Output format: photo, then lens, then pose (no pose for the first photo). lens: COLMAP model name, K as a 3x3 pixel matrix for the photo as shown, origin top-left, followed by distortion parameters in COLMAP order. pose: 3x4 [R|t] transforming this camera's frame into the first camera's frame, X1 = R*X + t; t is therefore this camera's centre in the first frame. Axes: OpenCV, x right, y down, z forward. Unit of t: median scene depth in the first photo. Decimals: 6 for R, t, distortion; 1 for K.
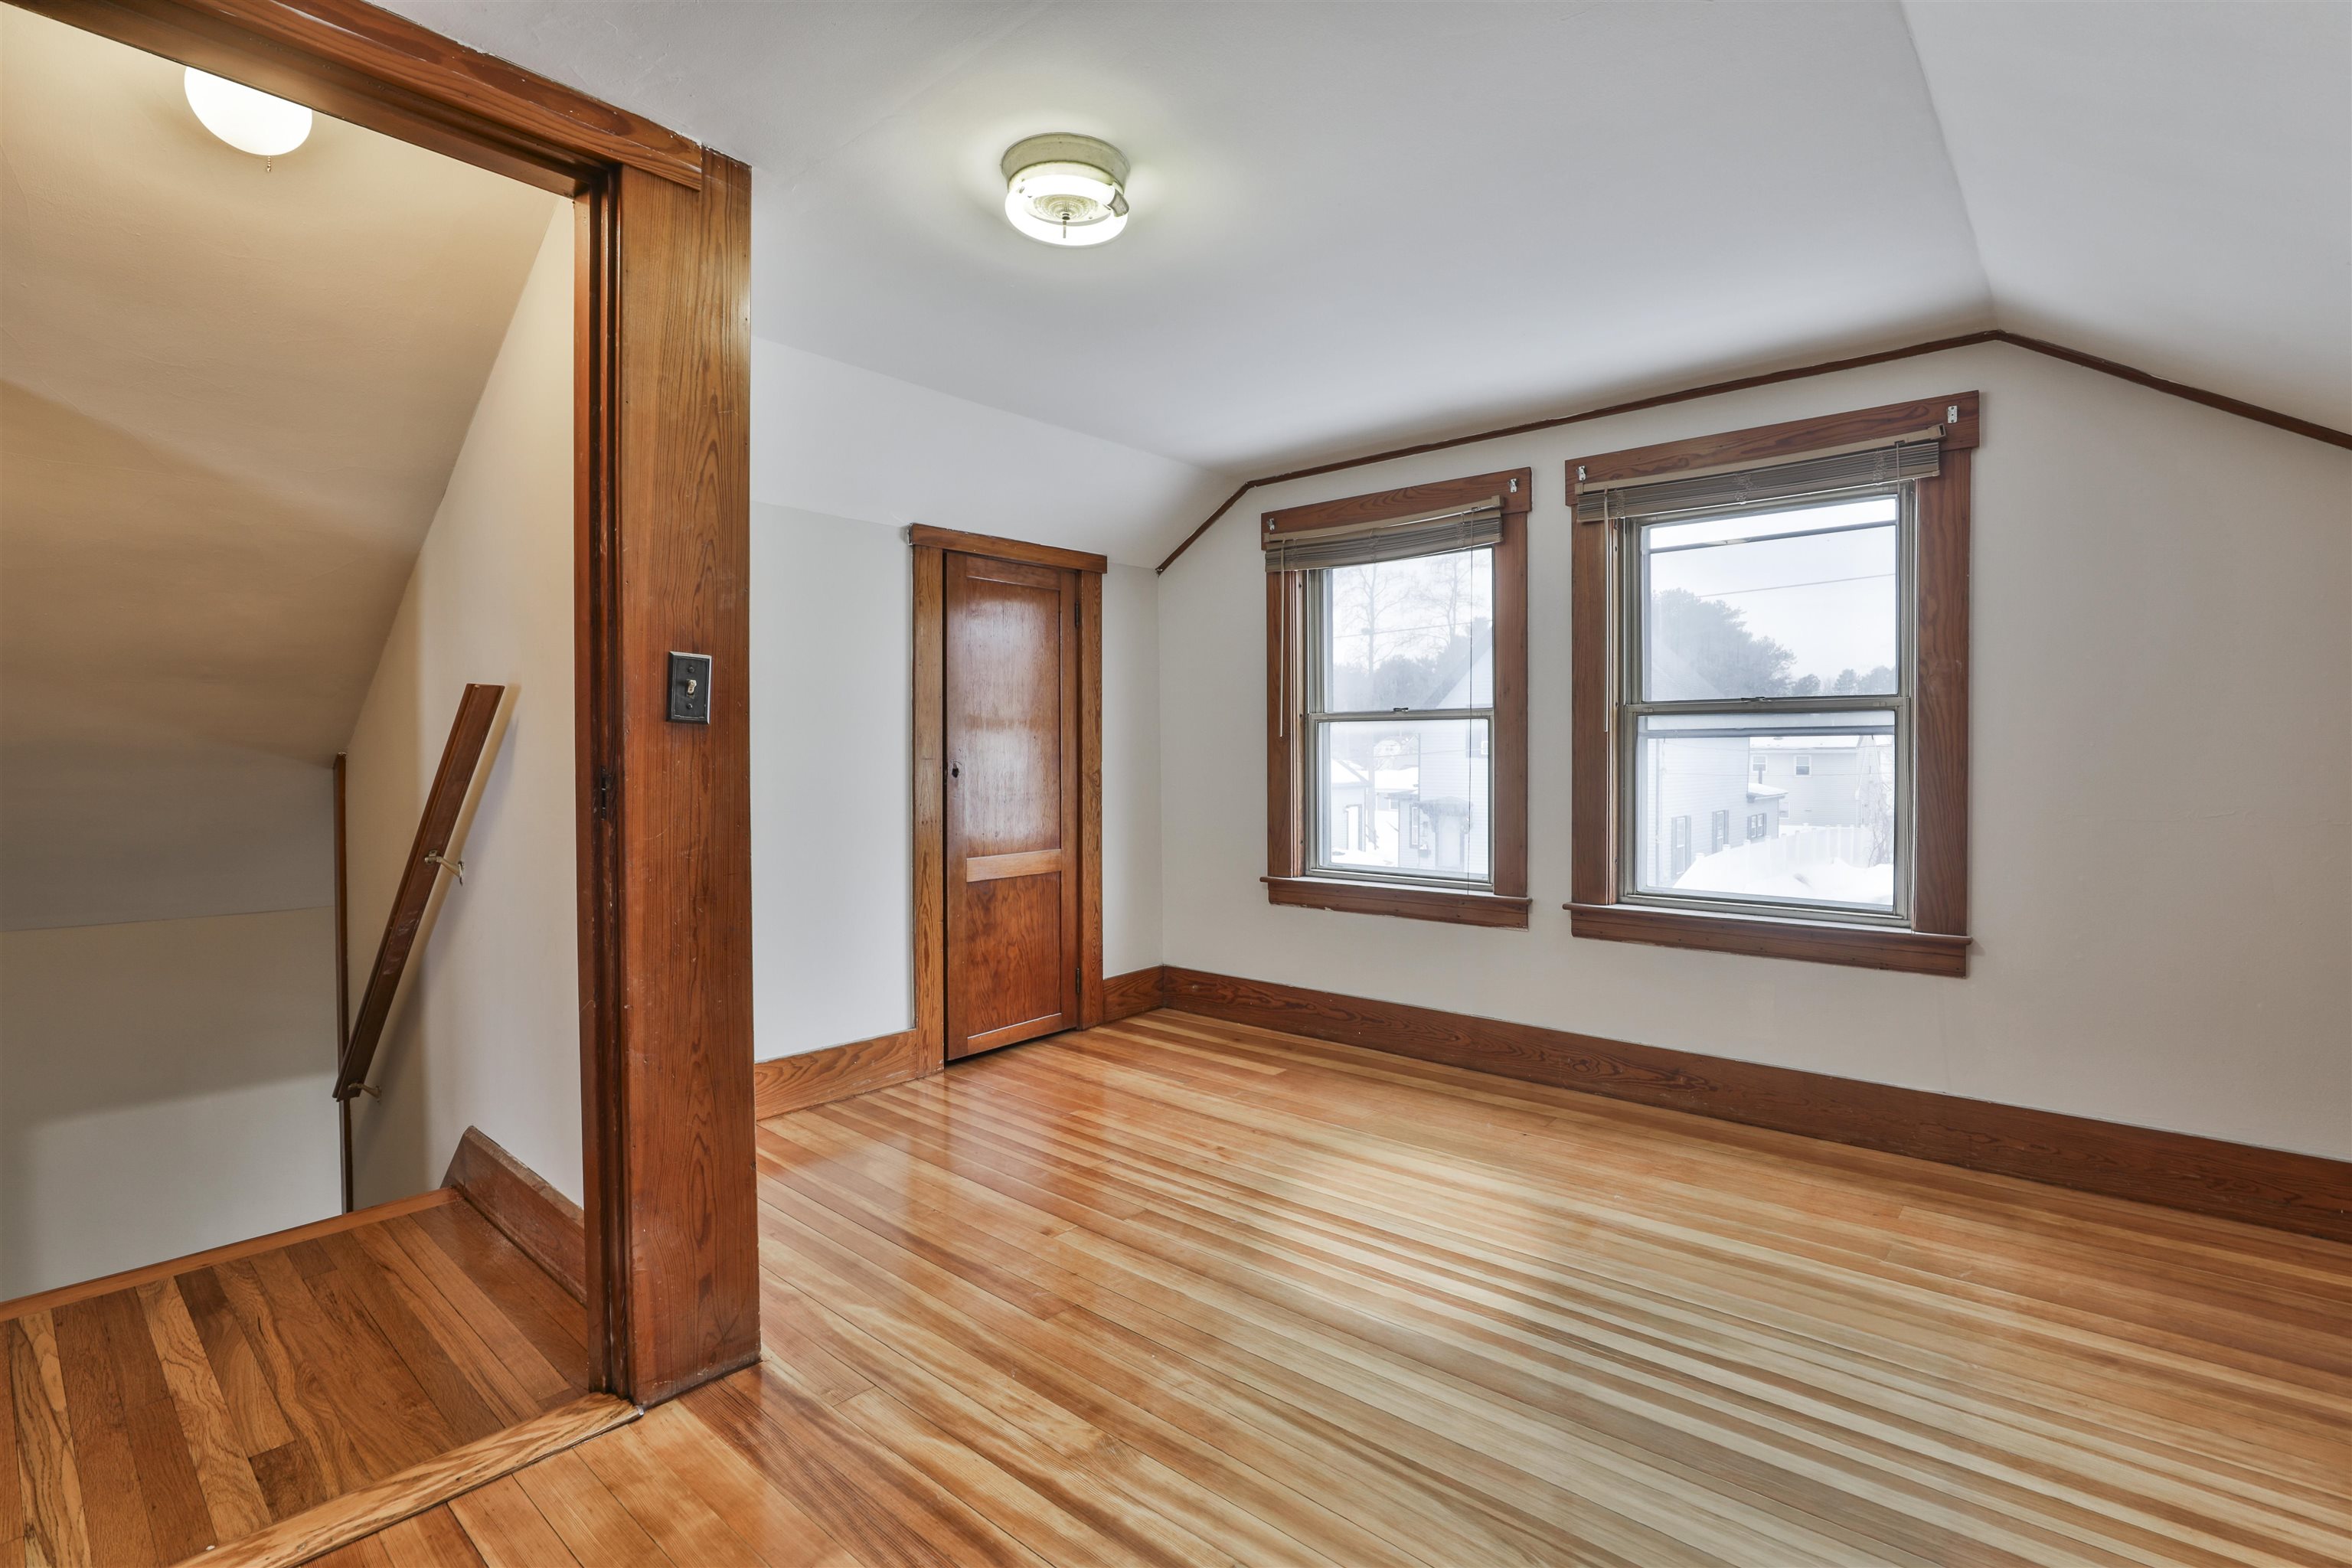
lens RADIAL K [[1096.7, 0, 1172.9], [0, 1096.7, 777.6], [0, 0, 1]] dist [-0.045629, 0.012204]
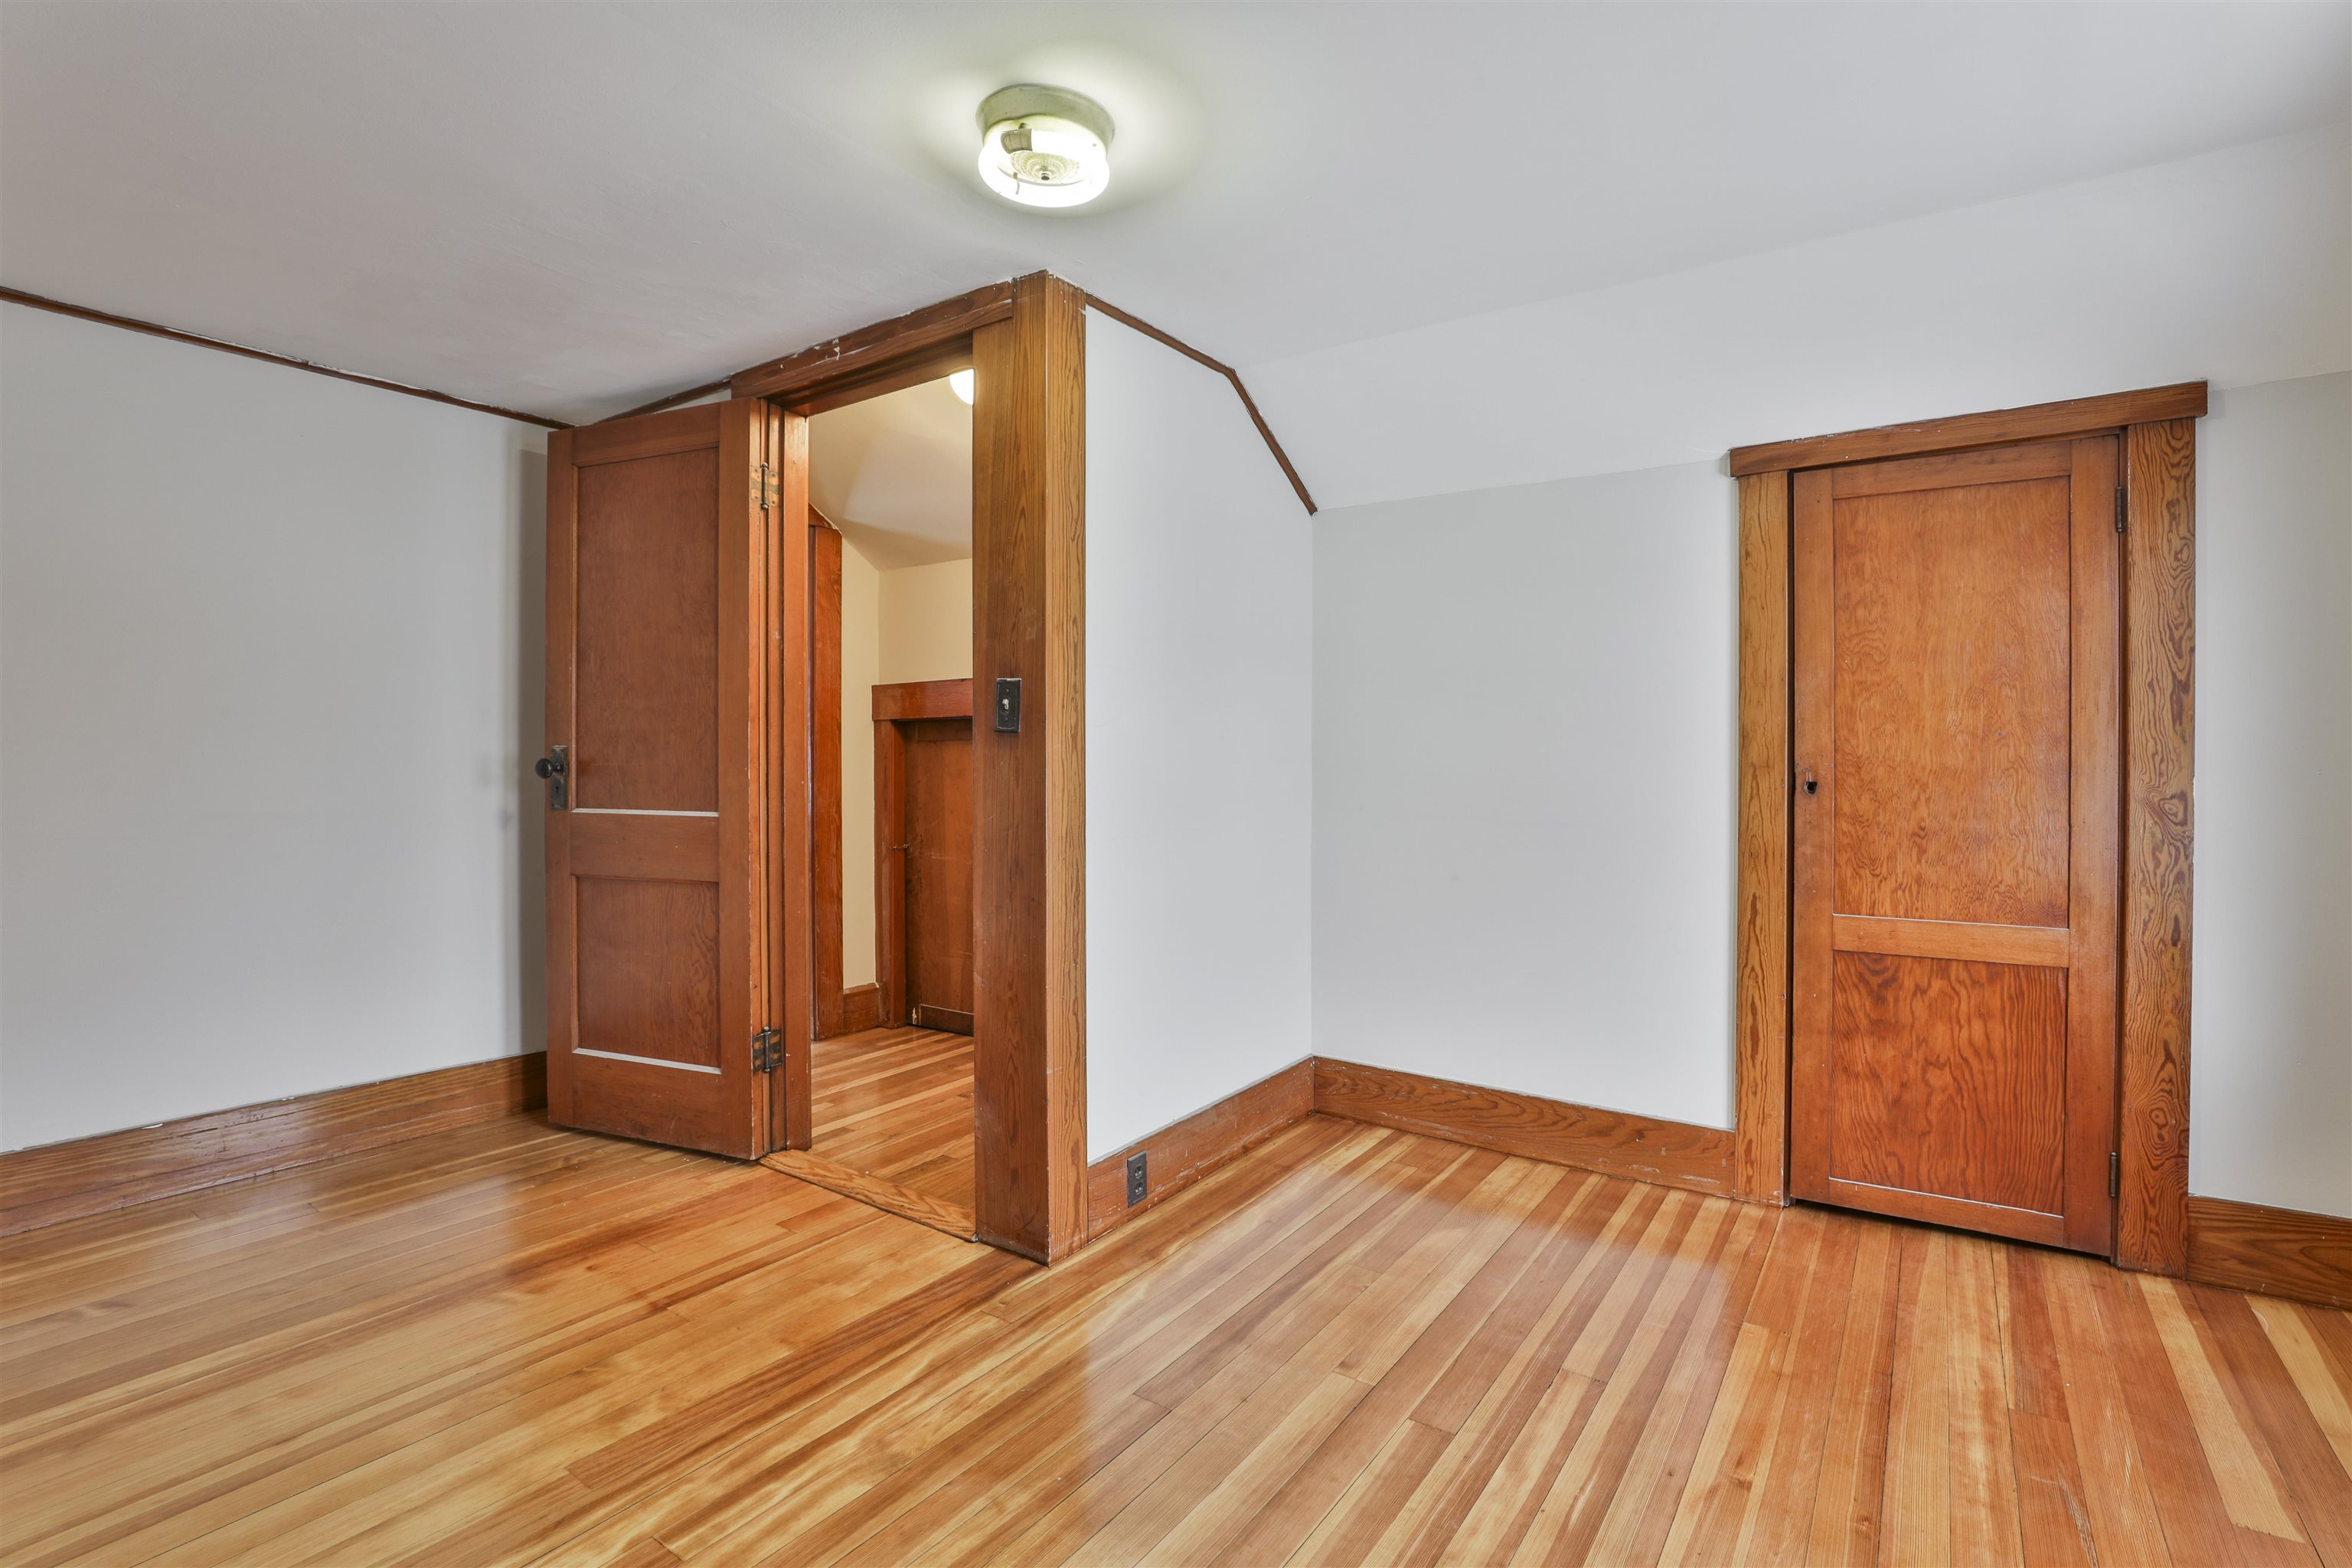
lens RADIAL K [[1096.7, 0, 1169.0], [0, 1096.7, 769.6], [0, 0, 1]] dist [-0.045629, 0.012204]
pose [[0.114137, 0.017403, -0.993313, 0.465788], [-0.025274, 0.999574, 0.014609, -0.016421], [0.993144, 0.023438, 0.114528, 0.560505]]
